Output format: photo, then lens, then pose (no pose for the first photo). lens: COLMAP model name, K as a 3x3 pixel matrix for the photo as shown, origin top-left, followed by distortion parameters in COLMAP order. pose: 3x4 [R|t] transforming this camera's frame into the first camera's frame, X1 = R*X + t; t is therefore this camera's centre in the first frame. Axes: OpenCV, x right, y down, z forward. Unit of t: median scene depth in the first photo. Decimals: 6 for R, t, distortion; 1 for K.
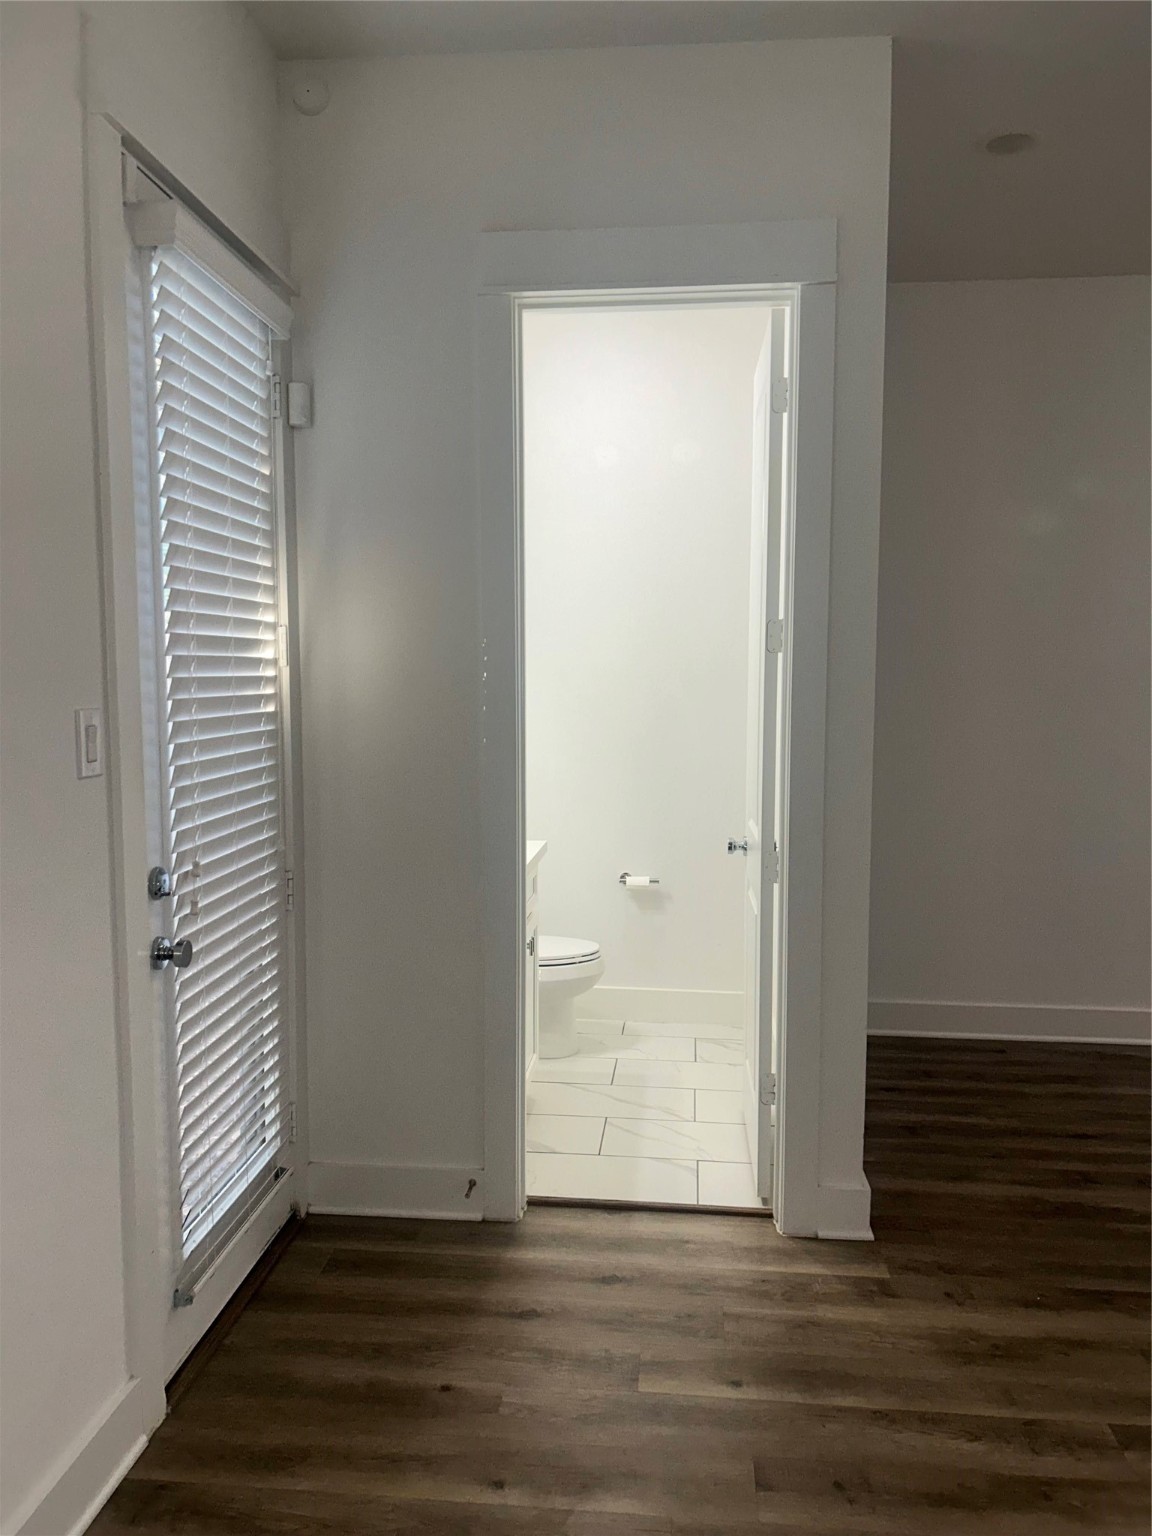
lens RADIAL K [[1152.6, 0, 574.5], [0, 1152.6, 769.7], [0, 0, 1]] dist [0.060118, -0.075700]
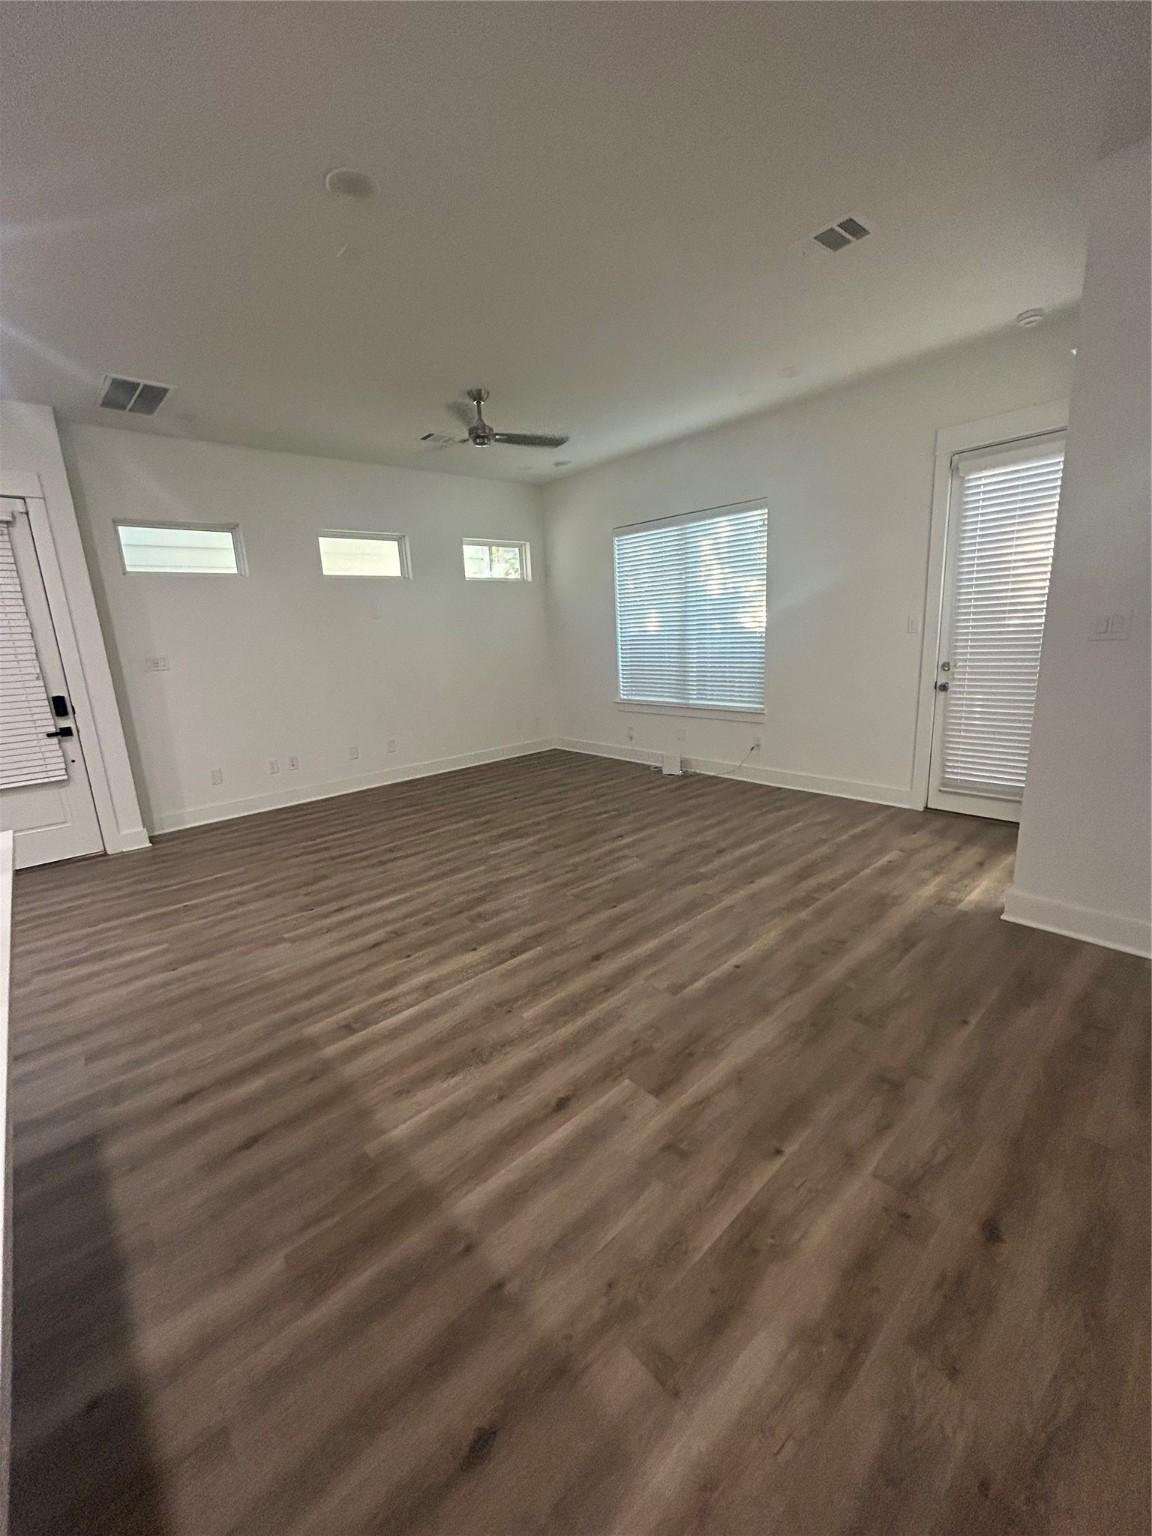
lens RADIAL K [[615.9, 0, 577.6], [0, 615.9, 764.0], [0, 0, 1]] dist [0.000148, 0.000358]
pose [[-0.676238, 0.186543, -0.712674, 1.185201], [-0.015500, 0.963592, 0.266928, -0.064293], [0.736520, 0.191553, -0.648726, 0.967110]]
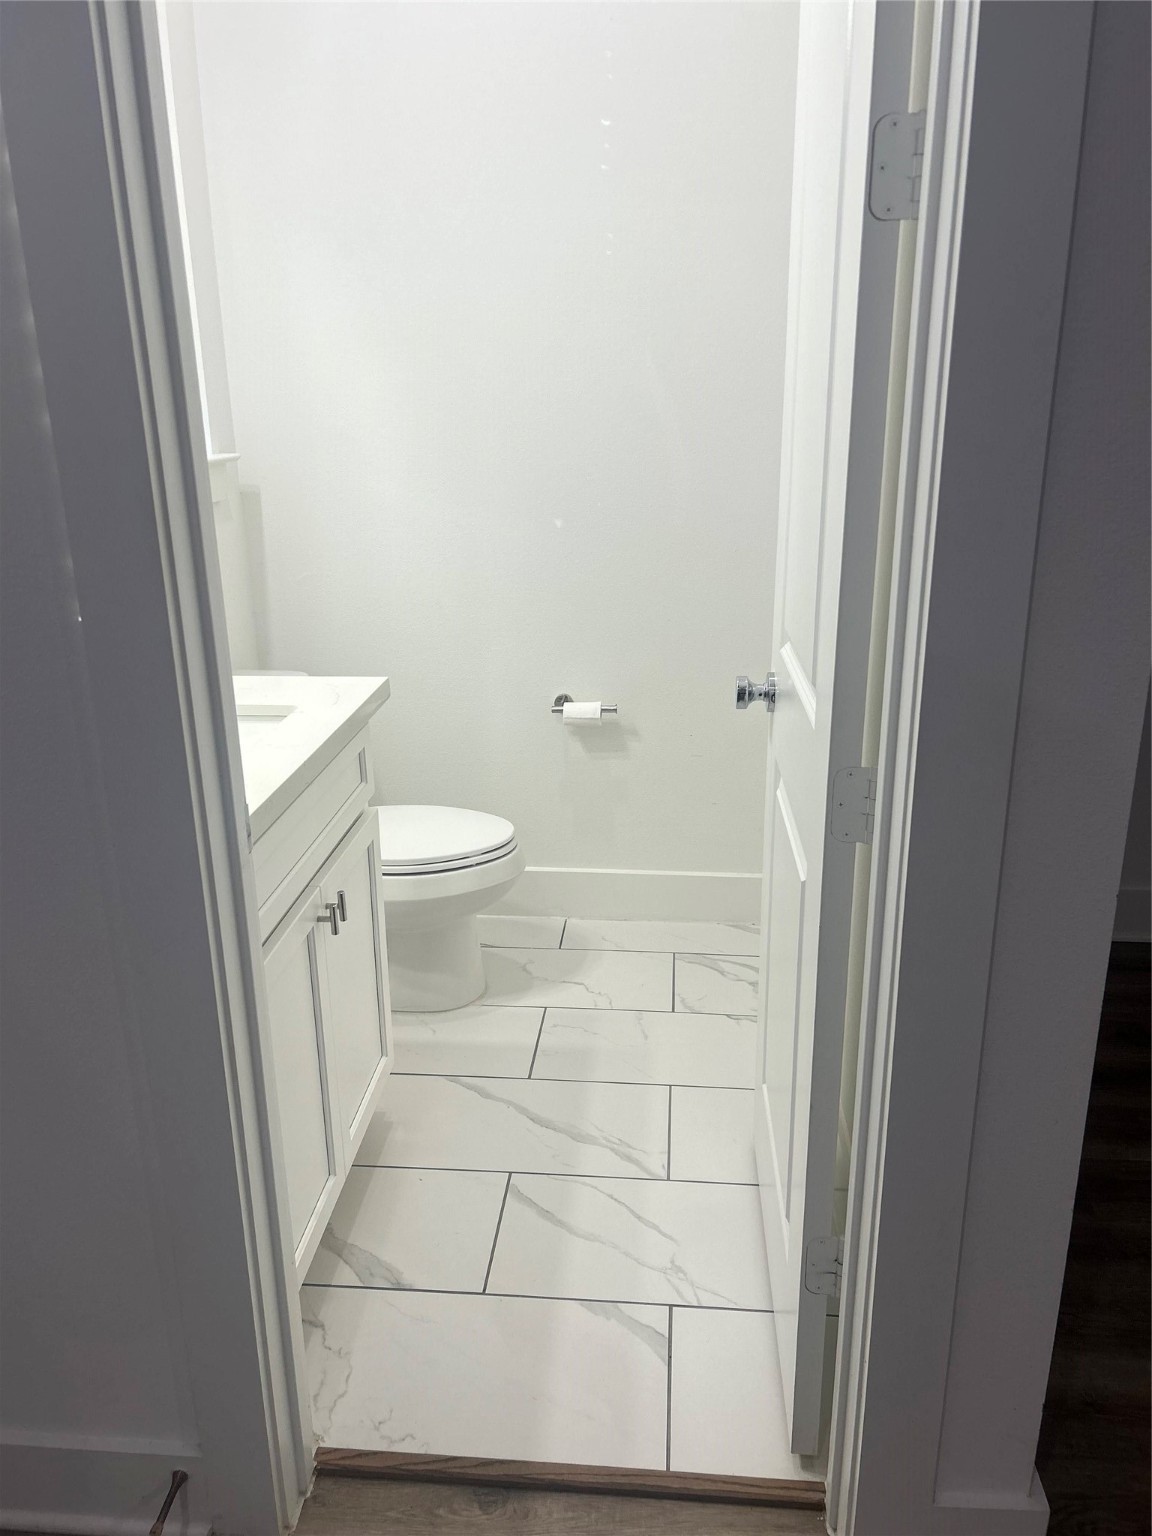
lens RADIAL K [[1152.6, 0, 574.5], [0, 1152.6, 769.7], [0, 0, 1]] dist [0.060118, -0.075700]
pose [[0.999816, -0.018169, 0.006196, 0.065075], [0.016226, 0.972336, 0.233023, -0.021215], [-0.010258, -0.232880, 0.972451, 0.559007]]
